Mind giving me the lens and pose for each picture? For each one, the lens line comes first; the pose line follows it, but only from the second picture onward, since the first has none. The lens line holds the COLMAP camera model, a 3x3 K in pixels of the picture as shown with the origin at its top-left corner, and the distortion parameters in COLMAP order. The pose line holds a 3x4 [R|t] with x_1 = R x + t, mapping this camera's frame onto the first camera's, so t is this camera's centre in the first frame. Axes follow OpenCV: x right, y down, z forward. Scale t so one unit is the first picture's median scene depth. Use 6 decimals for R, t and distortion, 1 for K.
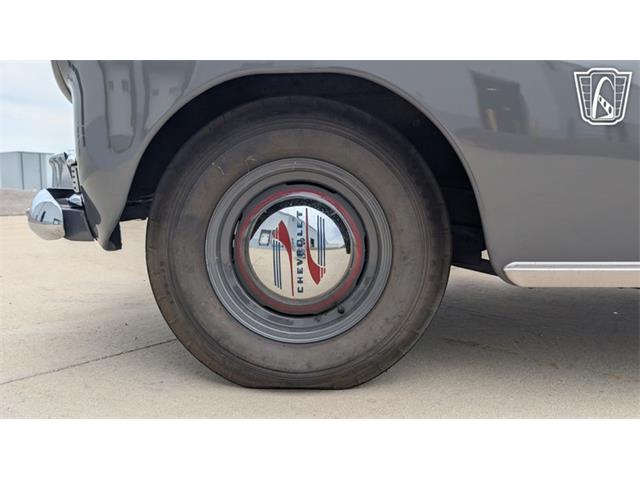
lens RADIAL K [[469.2, 0, 320.6], [0, 469.2, 242.7], [0, 0, 1]] dist [0.025629, -0.023903]
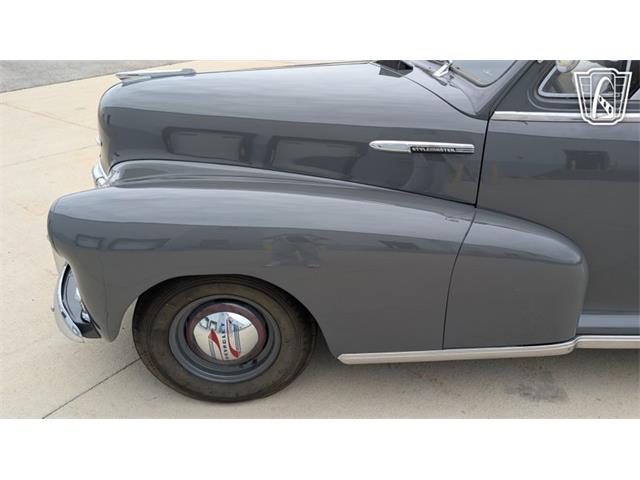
lens RADIAL K [[469.2, 0, 313.7], [0, 469.2, 248.1], [0, 0, 1]] dist [0.025629, -0.023903]
pose [[0.998816, -0.041616, 0.025189, 0.237724], [0.029262, 0.927655, 0.372291, -0.889409], [-0.038860, -0.371113, 0.927774, -0.450746]]
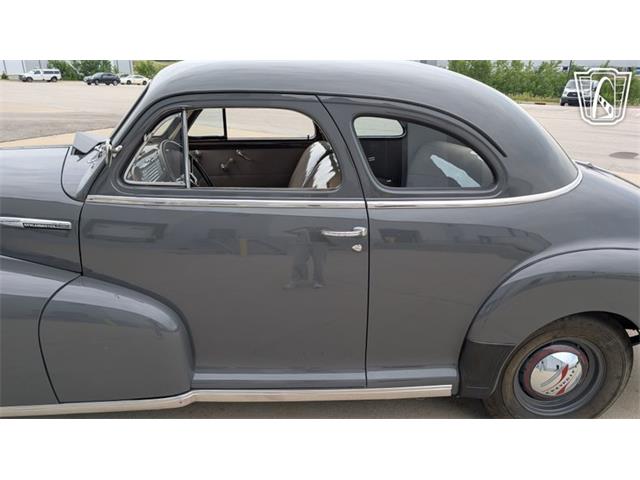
lens RADIAL K [[469.2, 0, 312.1], [0, 469.2, 238.2], [0, 0, 1]] dist [0.025629, -0.023903]
pose [[0.997731, -0.025968, 0.062125, 1.545095], [0.010273, 0.970545, 0.240703, -0.976190], [-0.066545, -0.239518, 0.968609, -0.737102]]
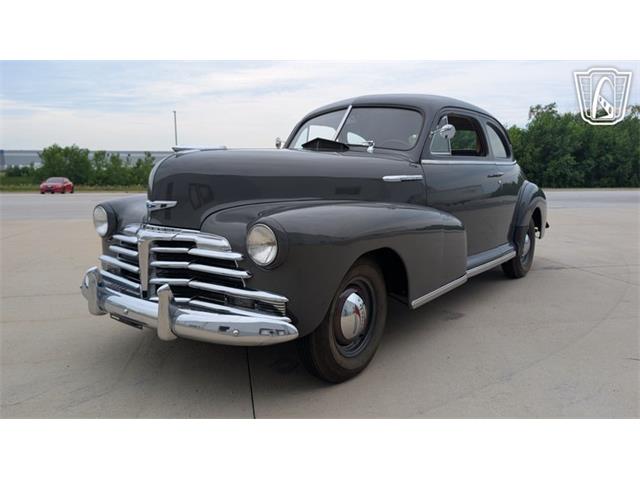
lens RADIAL K [[469.2, 0, 323.7], [0, 469.2, 246.3], [0, 0, 1]] dist [0.025629, -0.023903]
pose [[0.614855, -0.143871, 0.775406, -1.838849], [0.094251, 0.989577, 0.108872, -0.572436], [-0.782988, 0.006142, 0.622007, -0.308050]]
